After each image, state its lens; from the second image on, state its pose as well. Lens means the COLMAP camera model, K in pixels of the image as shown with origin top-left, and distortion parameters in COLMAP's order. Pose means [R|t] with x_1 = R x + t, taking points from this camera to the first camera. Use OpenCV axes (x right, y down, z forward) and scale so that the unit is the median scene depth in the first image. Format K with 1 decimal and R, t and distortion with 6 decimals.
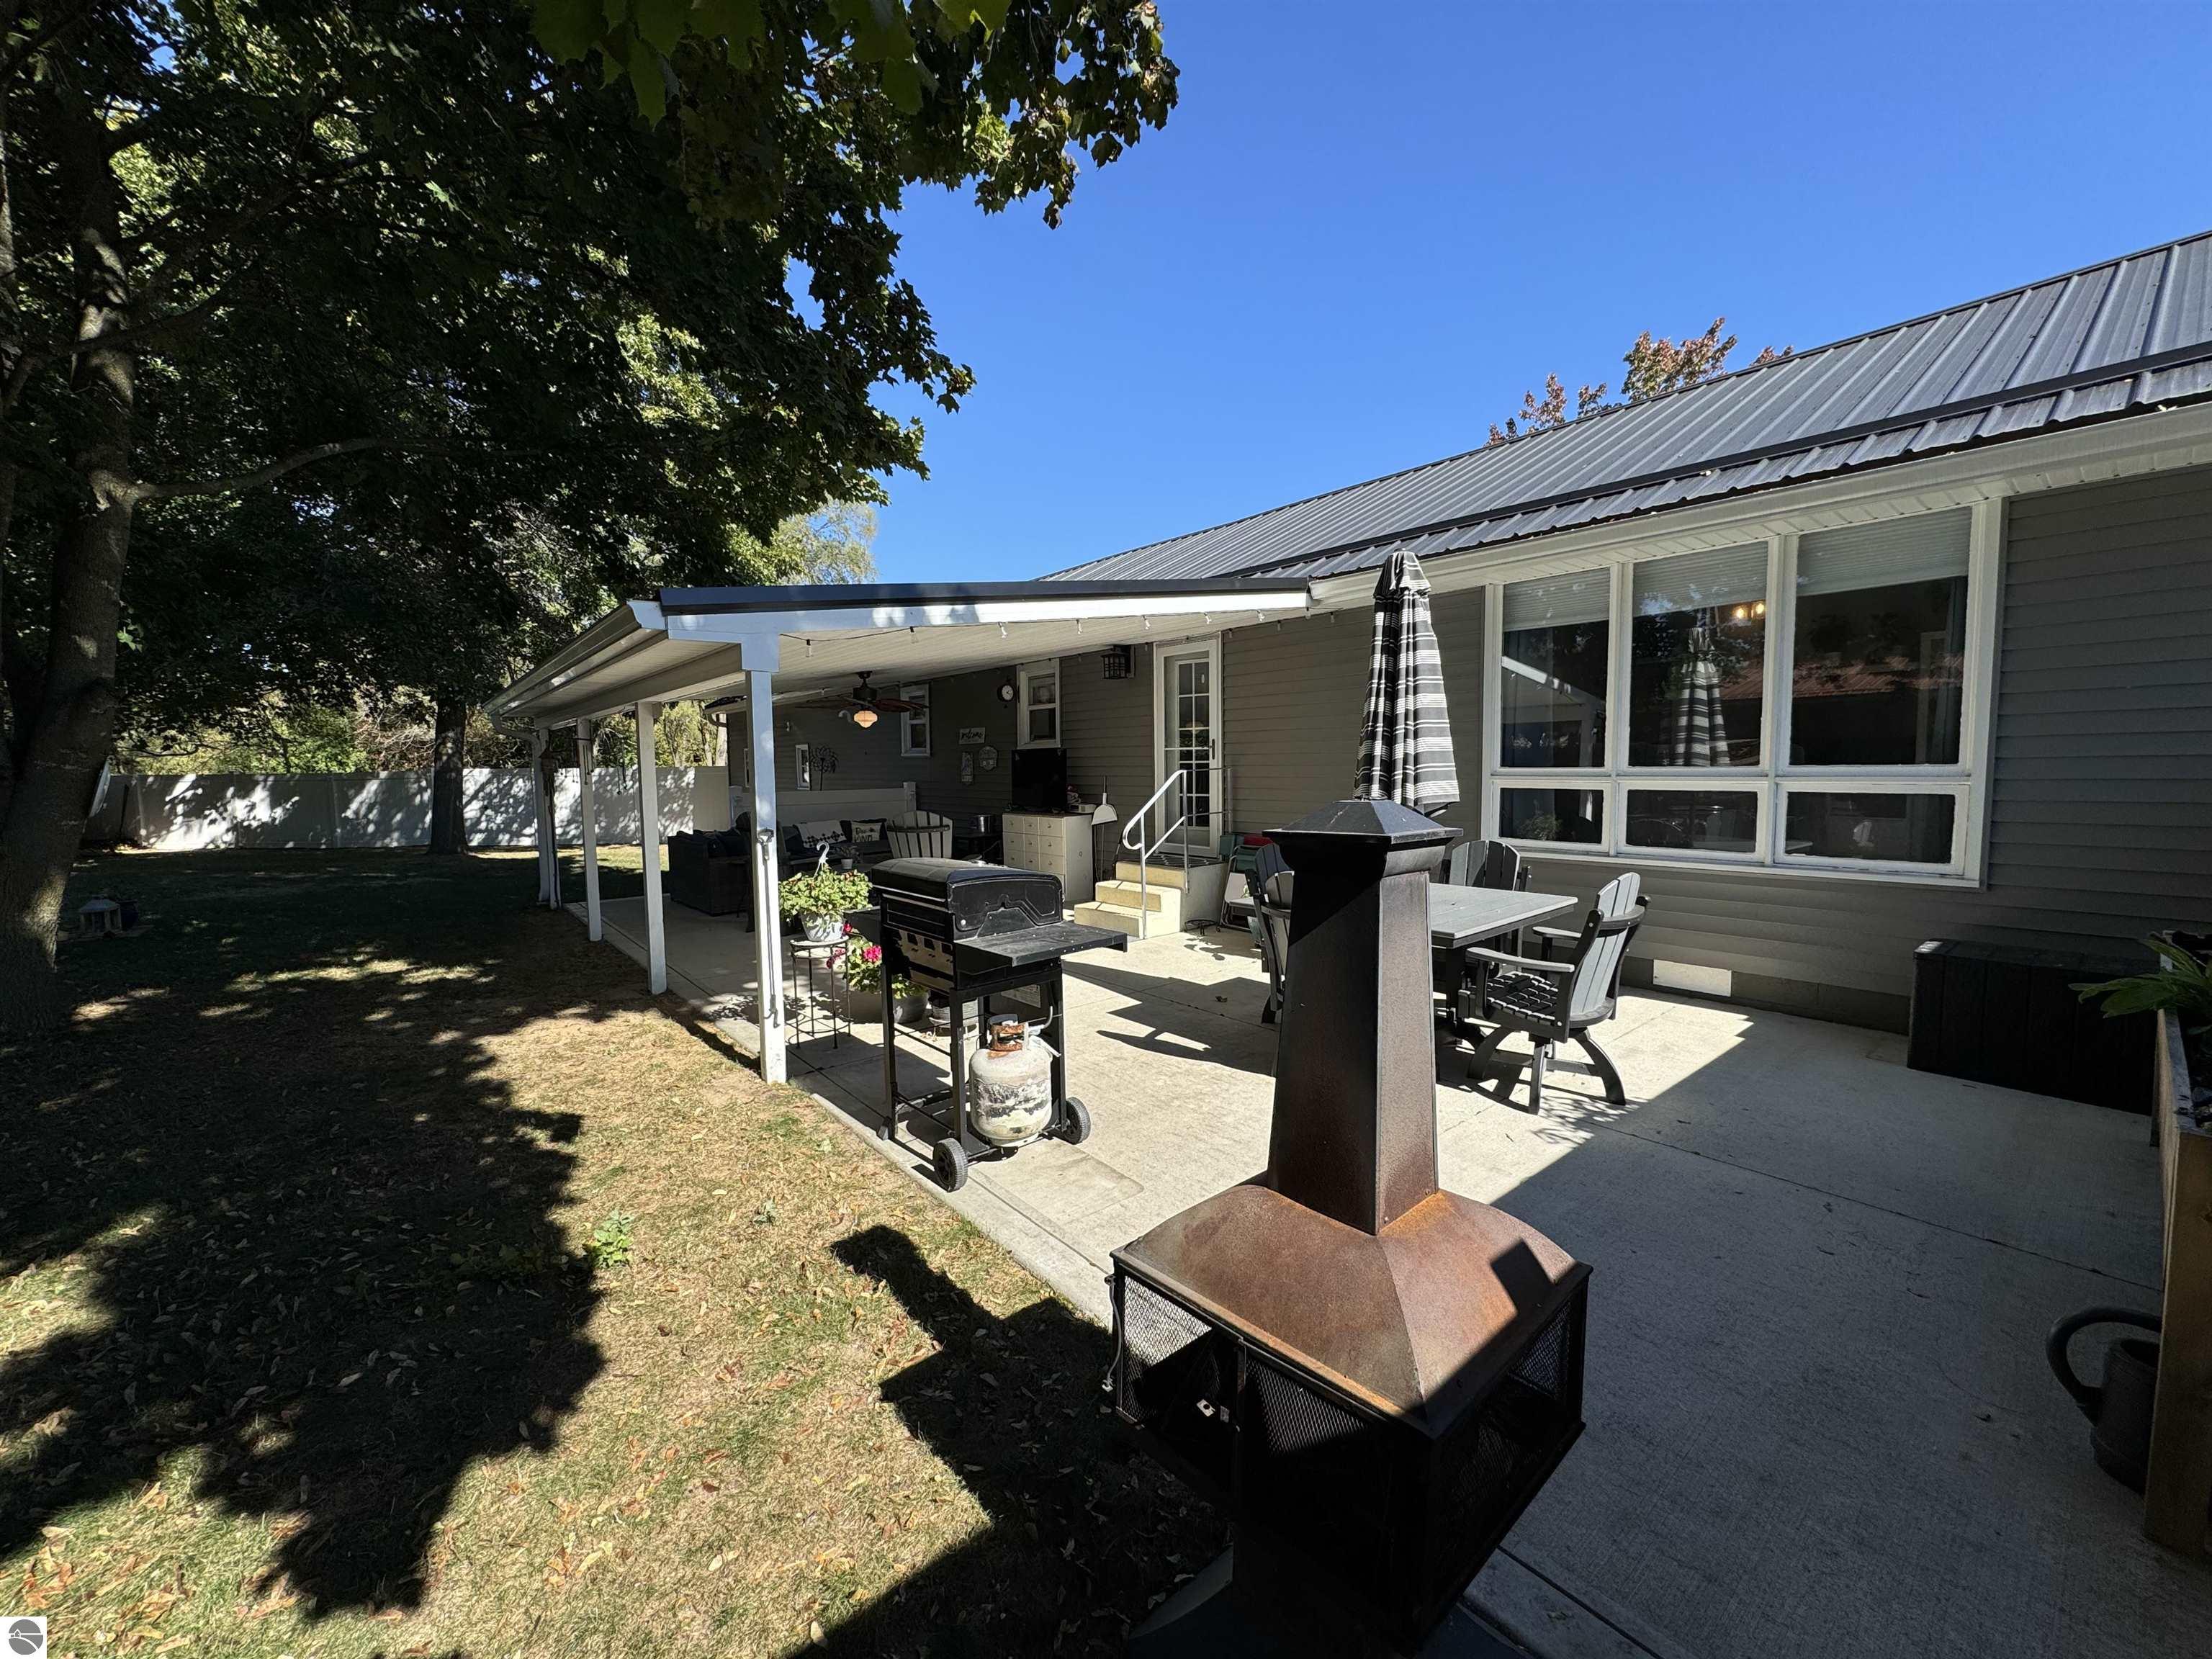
lens RADIAL K [[879.1, 0, 1105.3], [0, 879.1, 826.6], [0, 0, 1]] dist [0.000541, 0.000254]
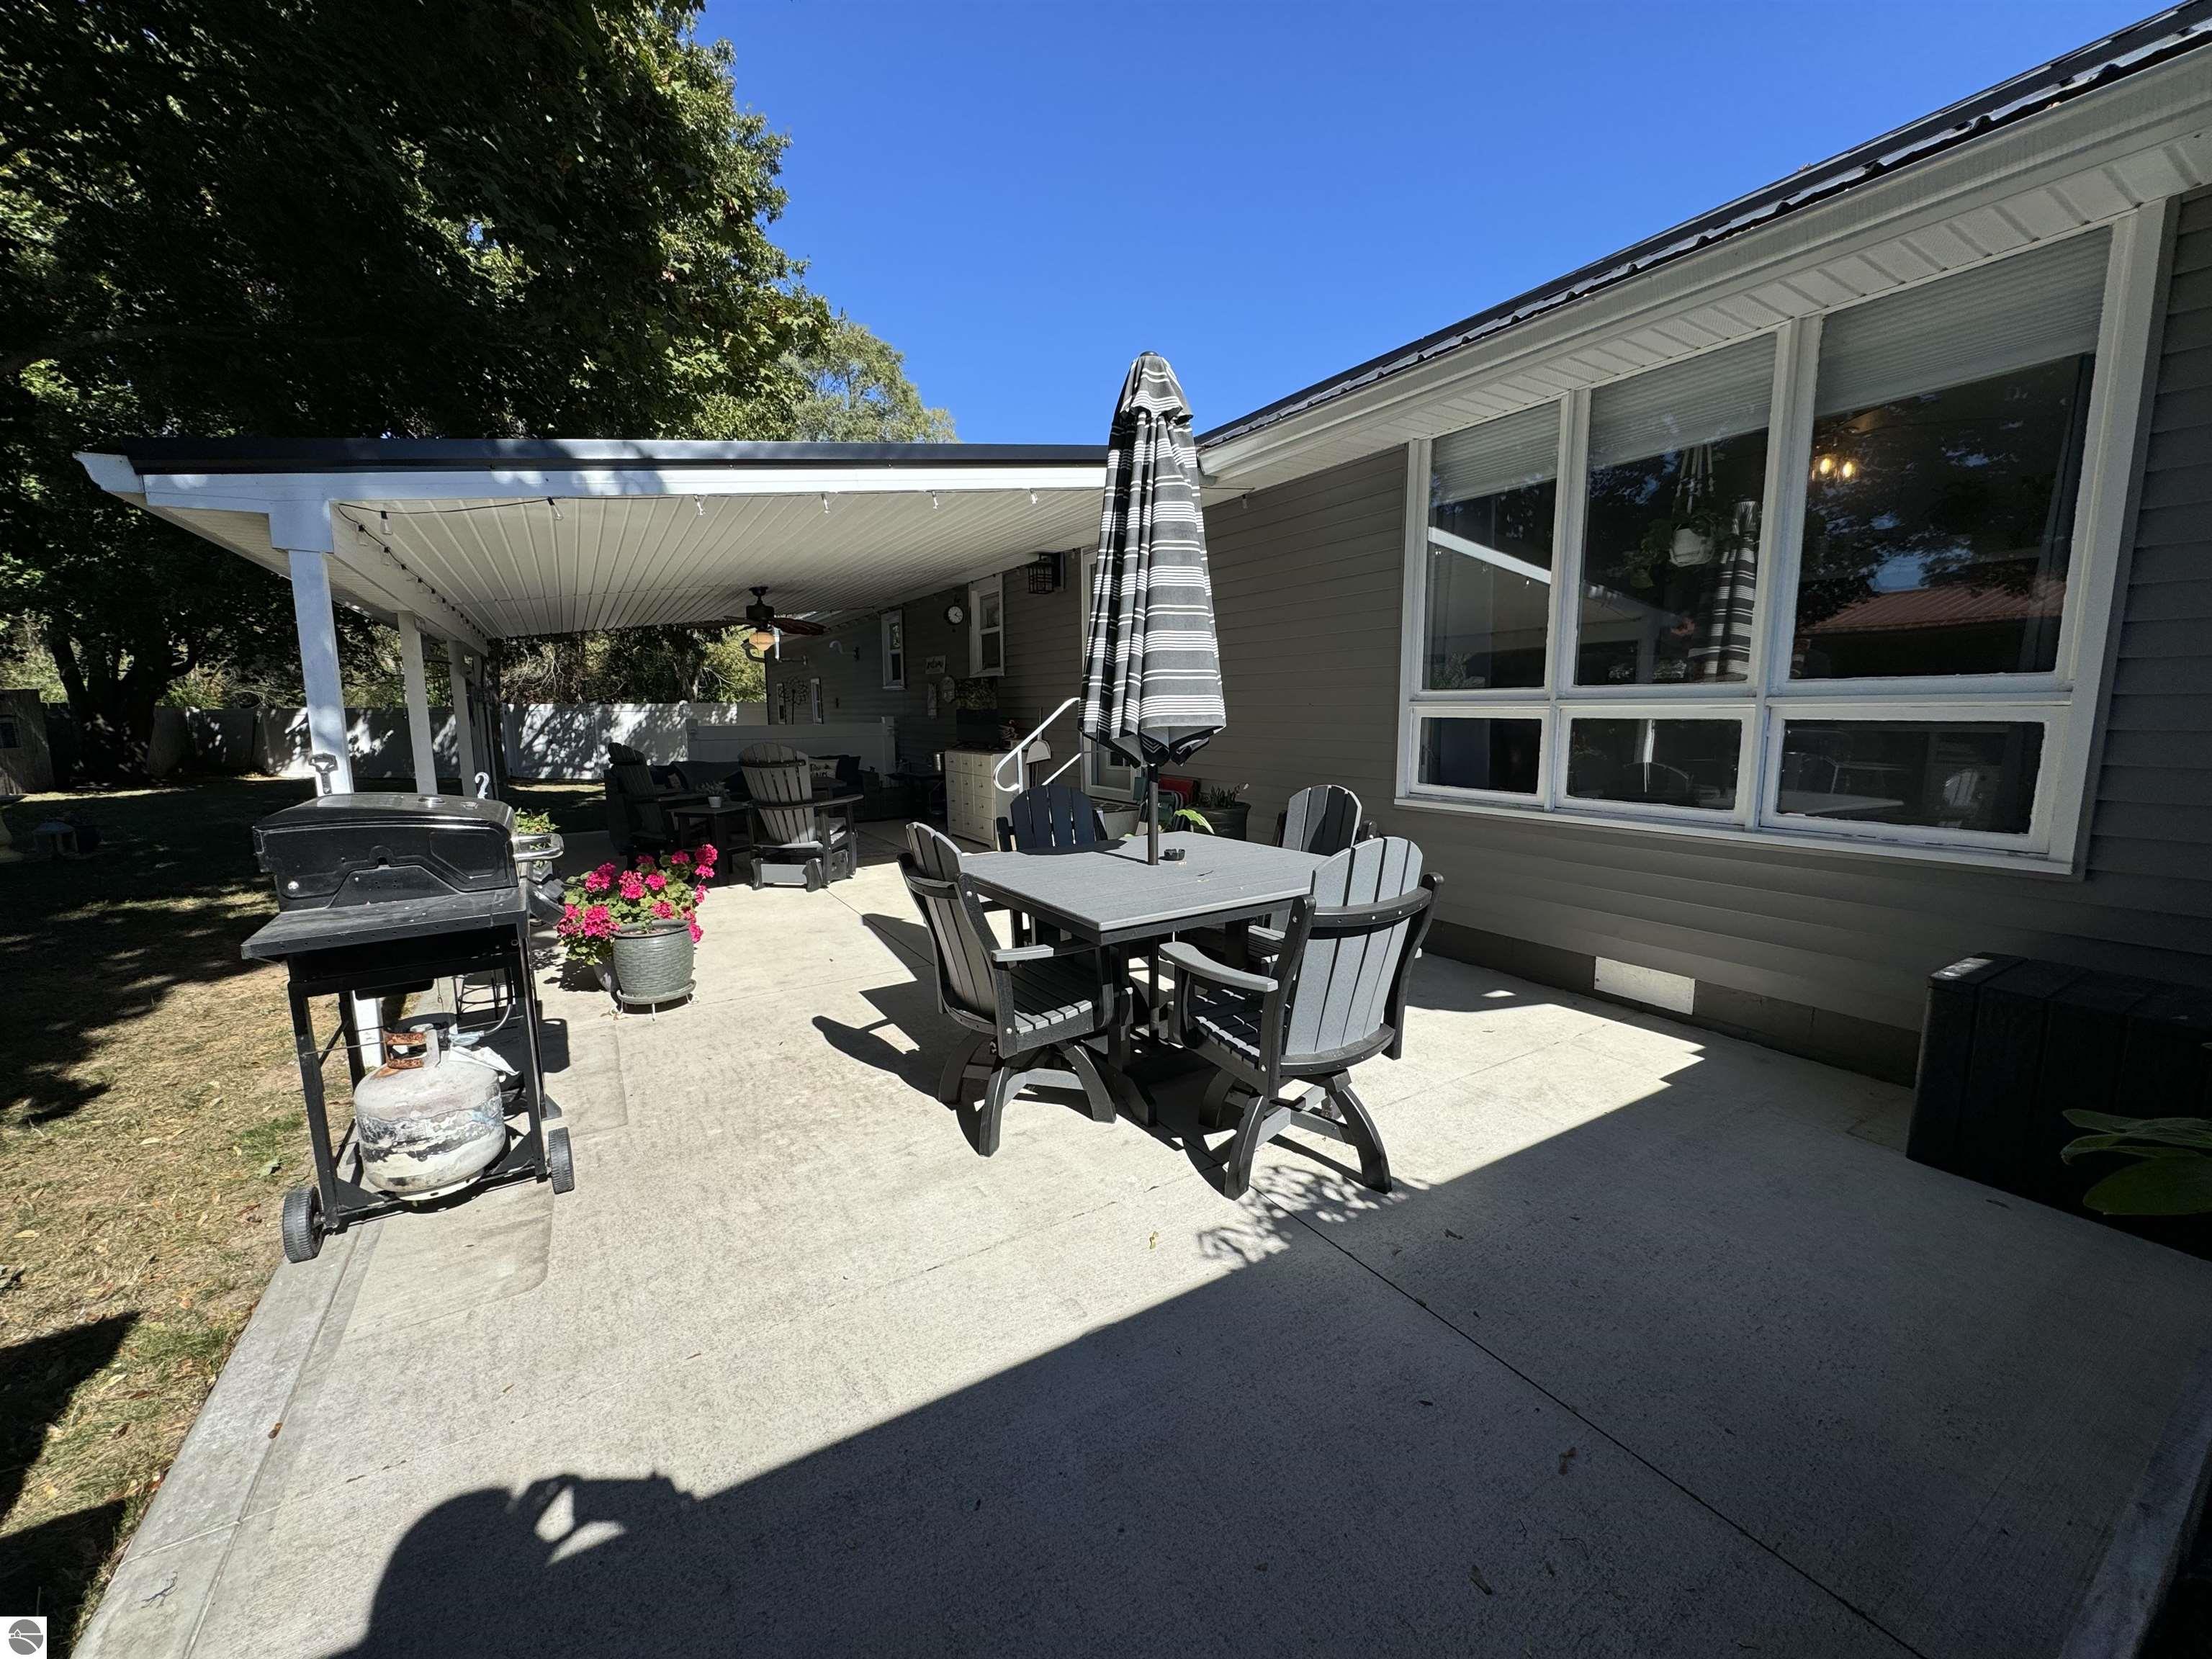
lens RADIAL K [[879.1, 0, 1106.8], [0, 879.1, 826.2], [0, 0, 1]] dist [0.000541, 0.000254]
pose [[0.990079, 0.023995, -0.138449, 0.398607], [-0.015241, 0.997837, 0.063943, 0.006684], [0.139684, -0.061198, 0.988303, 0.292764]]
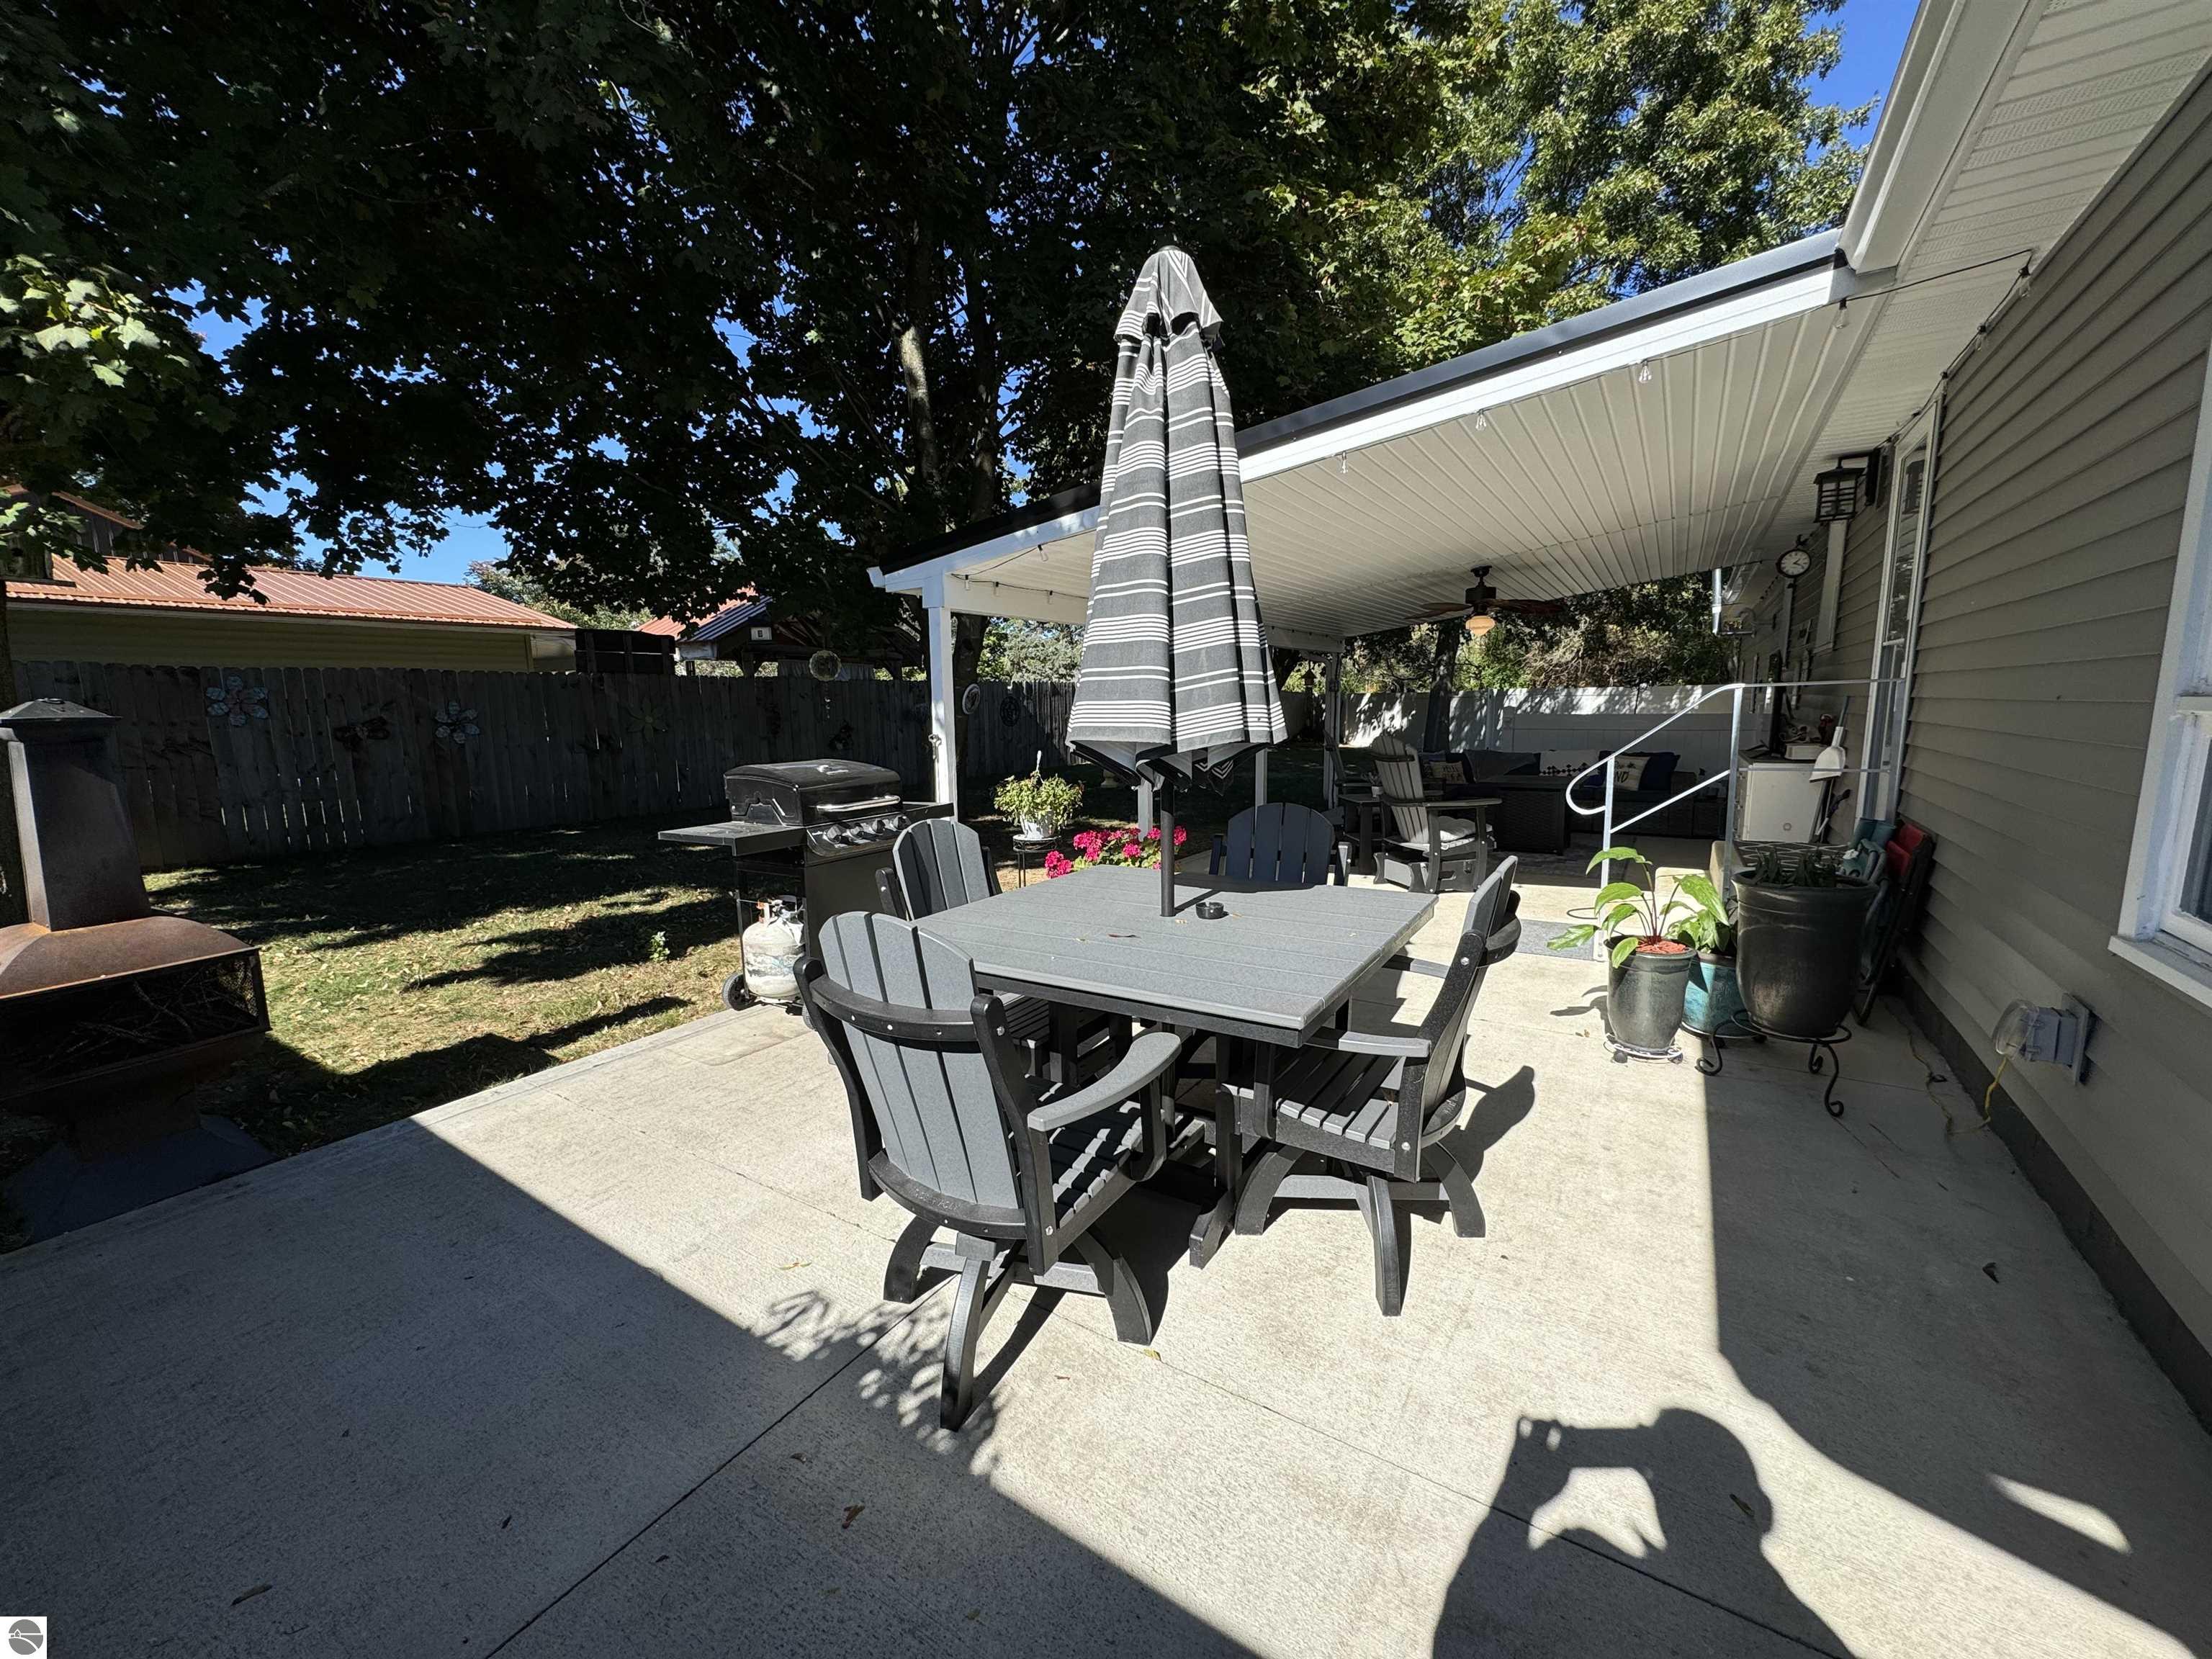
lens RADIAL K [[879.1, 0, 1104.6], [0, 879.1, 823.3], [0, 0, 1]] dist [0.000541, 0.000254]
pose [[0.302679, 0.142164, -0.942430, 0.845845], [-0.060683, 0.989681, 0.129802, -0.044946], [0.951159, 0.017902, 0.308183, 0.792359]]
